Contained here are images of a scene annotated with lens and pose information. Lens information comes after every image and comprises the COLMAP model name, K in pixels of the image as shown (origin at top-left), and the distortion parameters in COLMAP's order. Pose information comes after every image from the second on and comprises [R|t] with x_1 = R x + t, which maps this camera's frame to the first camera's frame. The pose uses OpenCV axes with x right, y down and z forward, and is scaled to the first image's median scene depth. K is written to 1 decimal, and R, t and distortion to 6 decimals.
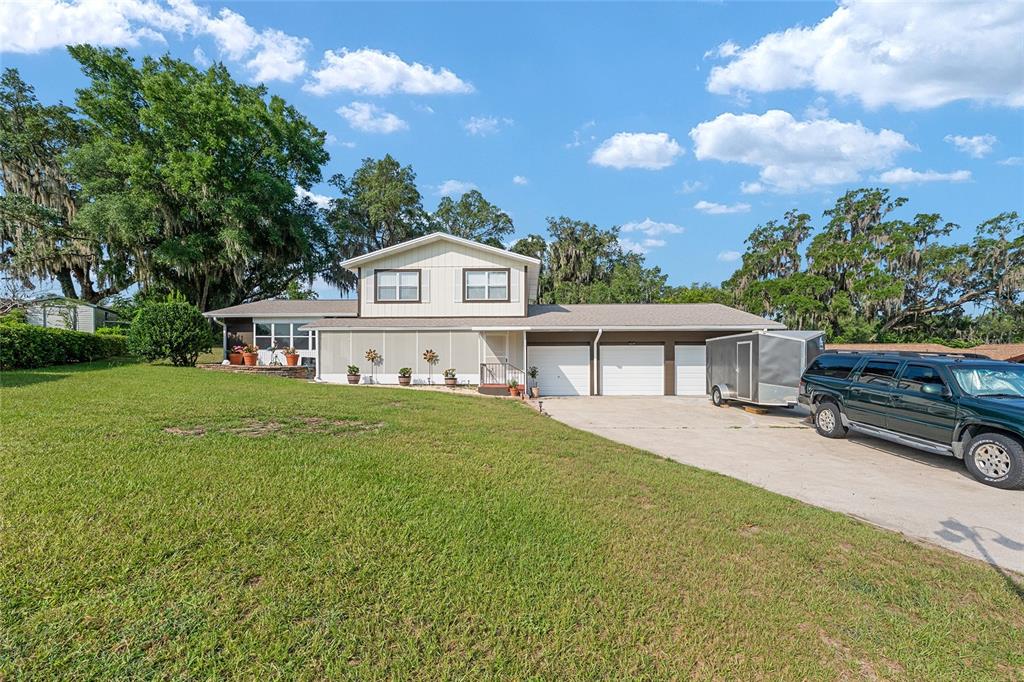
lens RADIAL K [[412.2, 0, 486.6], [0, 412.2, 356.2], [0, 0, 1]] dist [-0.000828, -0.000103]
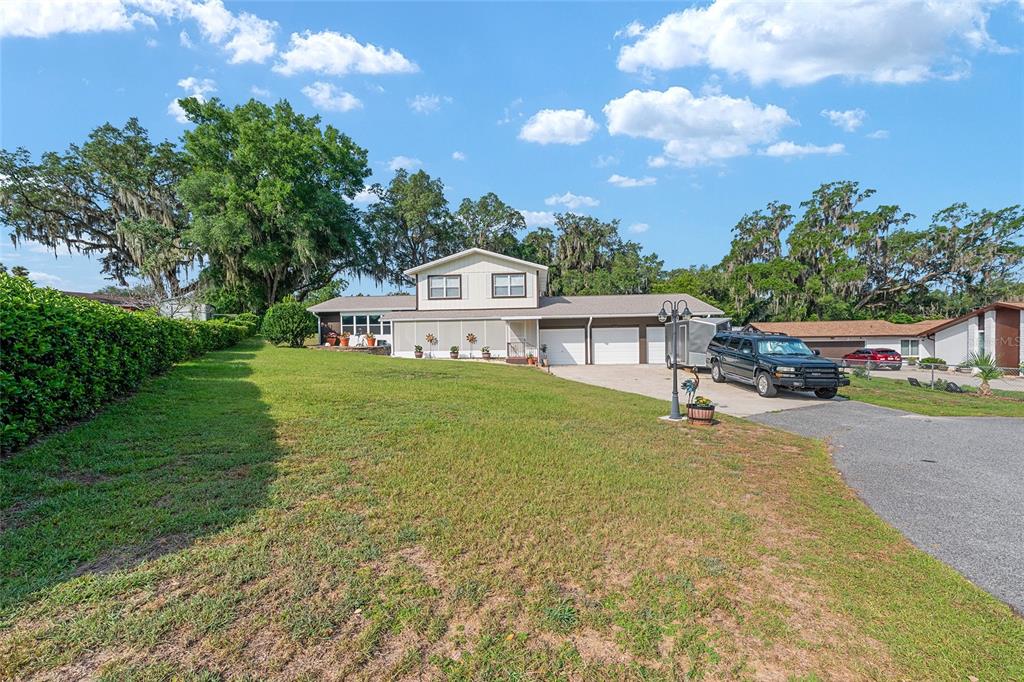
lens RADIAL K [[410.1, 0, 515.1], [0, 410.1, 335.7], [0, 0, 1]] dist [-0.001764, -0.000348]
pose [[0.999056, -0.014848, 0.040824, -0.028548], [0.014860, 0.999890, -0.000001, -0.003537], [-0.040820, 0.000608, 0.999166, -0.271079]]
